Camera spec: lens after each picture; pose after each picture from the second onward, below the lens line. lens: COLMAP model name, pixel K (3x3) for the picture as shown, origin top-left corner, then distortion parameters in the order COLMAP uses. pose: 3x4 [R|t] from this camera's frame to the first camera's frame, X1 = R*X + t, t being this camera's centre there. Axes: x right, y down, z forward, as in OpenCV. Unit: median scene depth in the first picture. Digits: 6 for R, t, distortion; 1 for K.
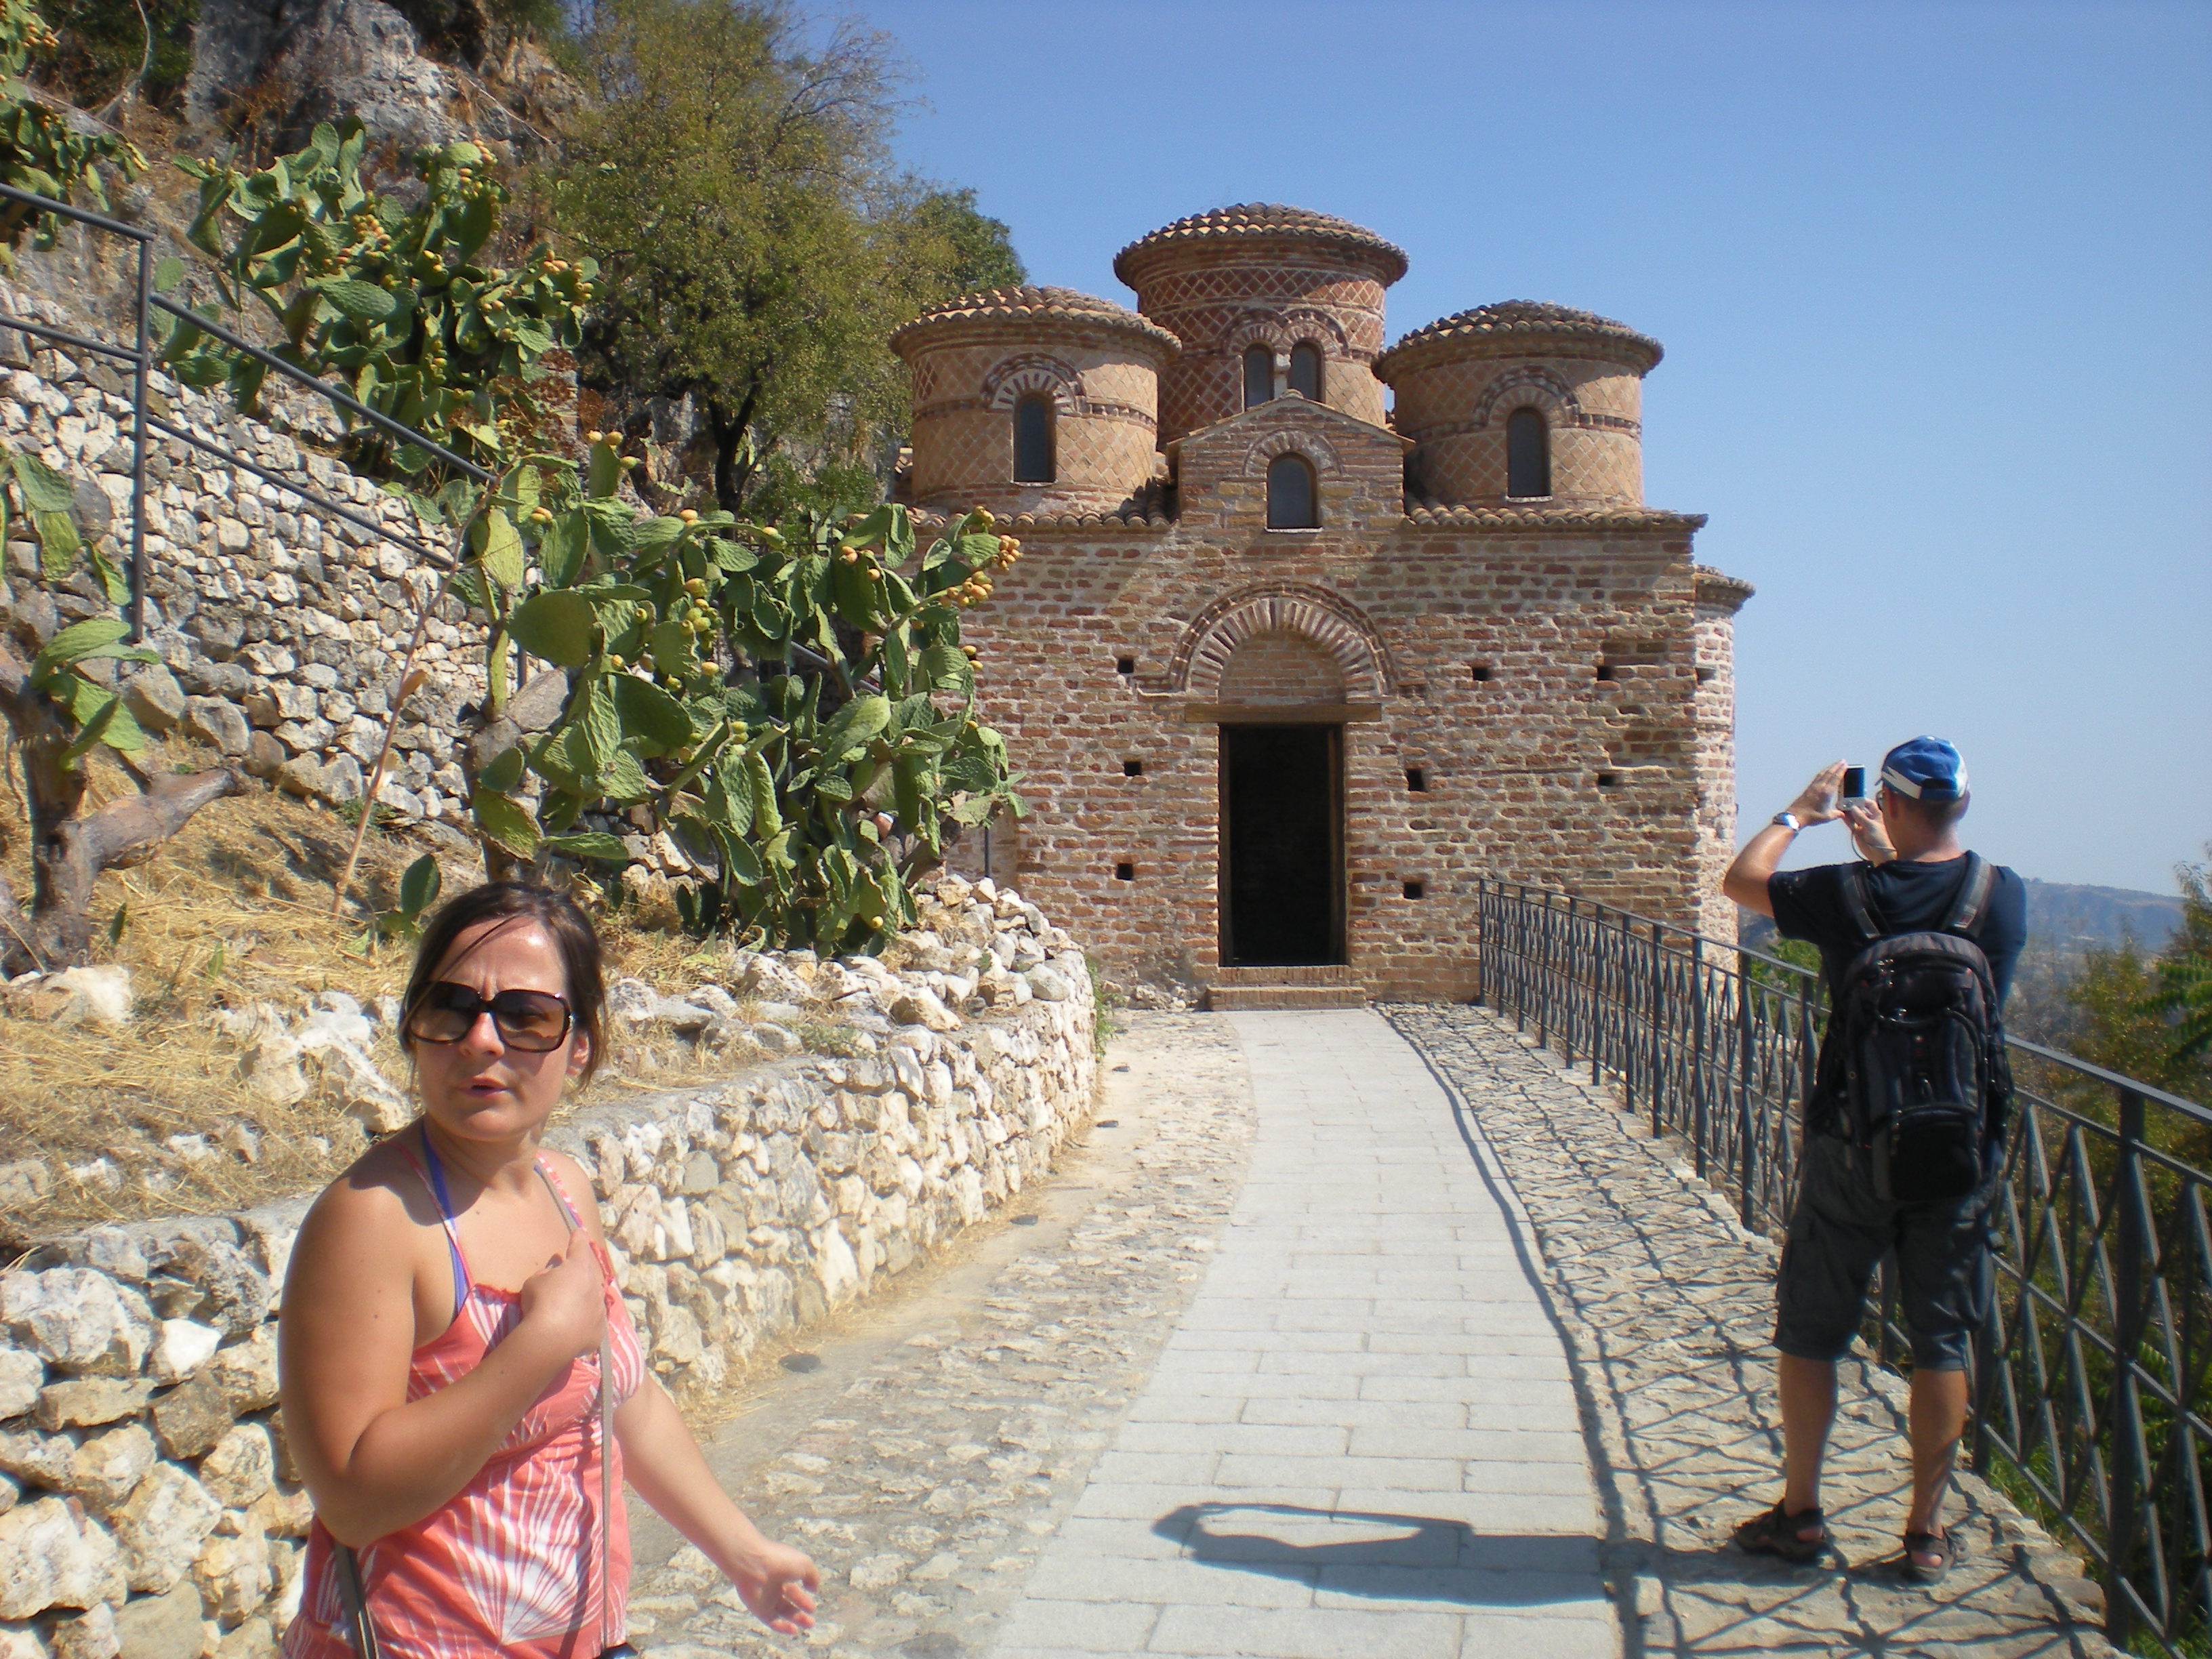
lens RADIAL K [[2450.3, 0, 1121.7], [0, 2450.3, 842.9], [0, 0, 1]] dist [-0.108509, 0.000000]
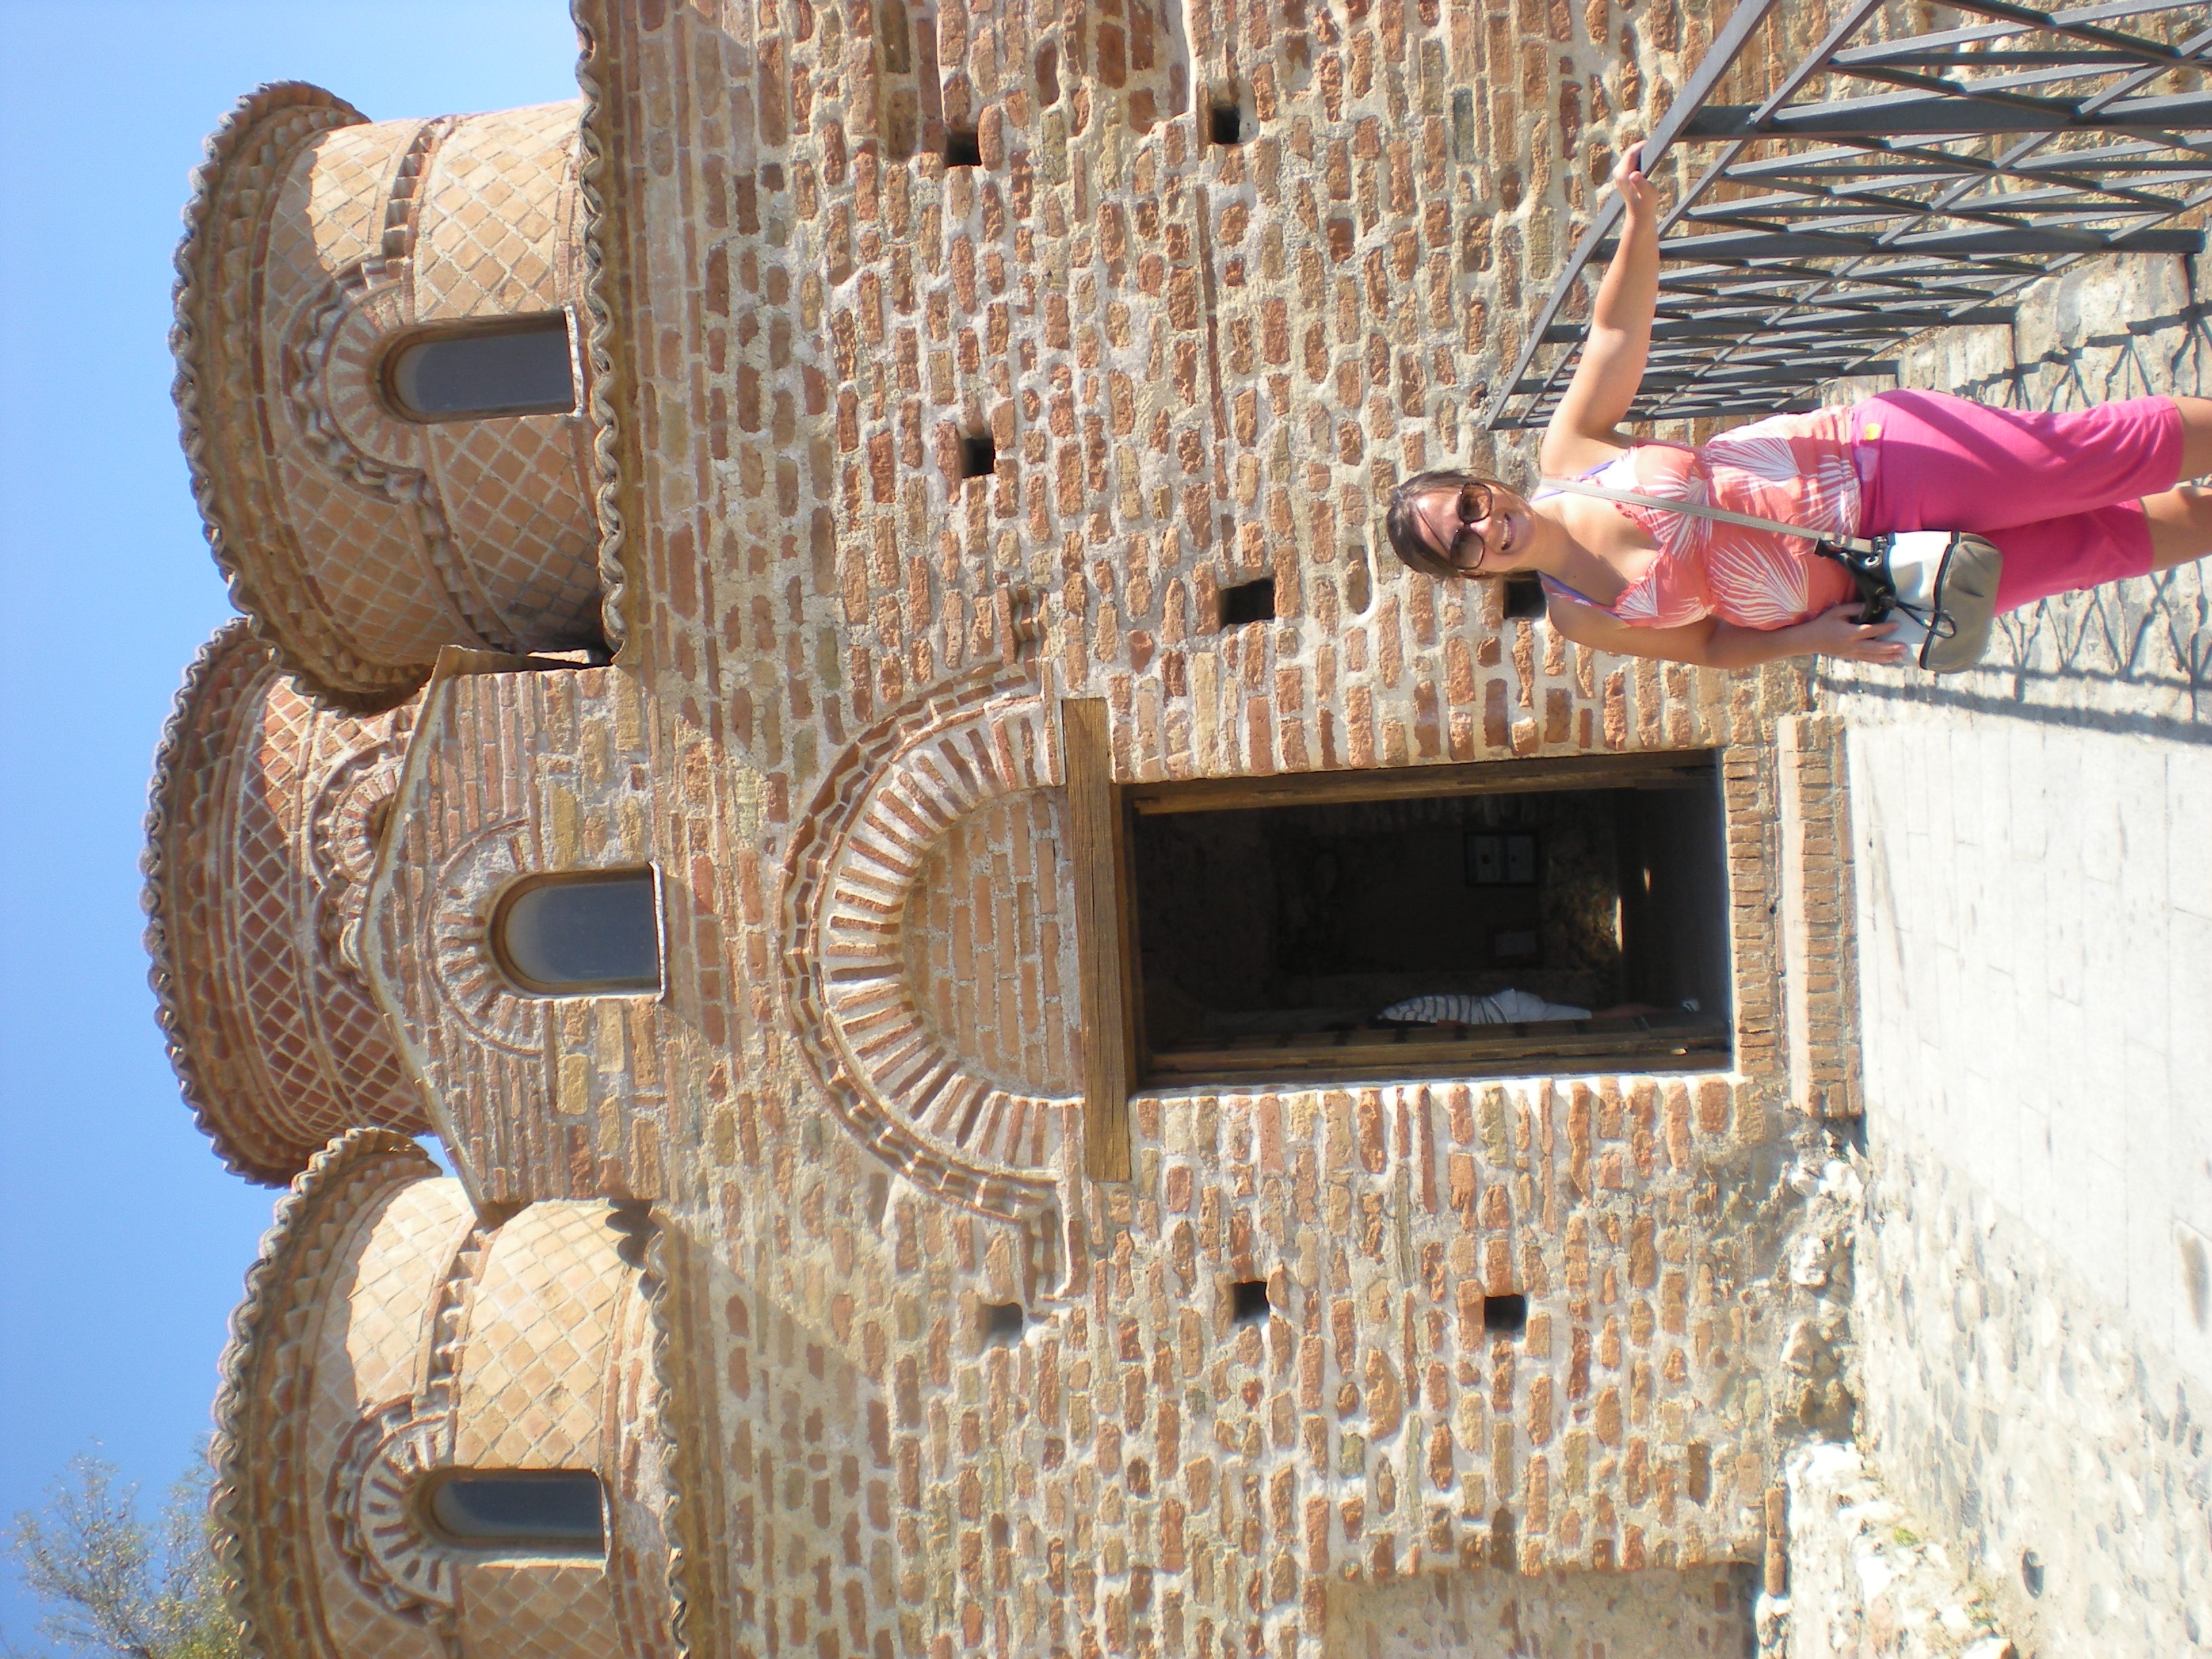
lens RADIAL K [[2450.3, 0, 1112.5], [0, 2450.3, 840.9], [0, 0, 1]] dist [-0.108509, 0.000000]
pose [[-0.049958, -0.996997, -0.059177, 0.106182], [0.991870, -0.042584, -0.119919, -0.001090], [0.117039, -0.064687, 0.991018, 0.598193]]
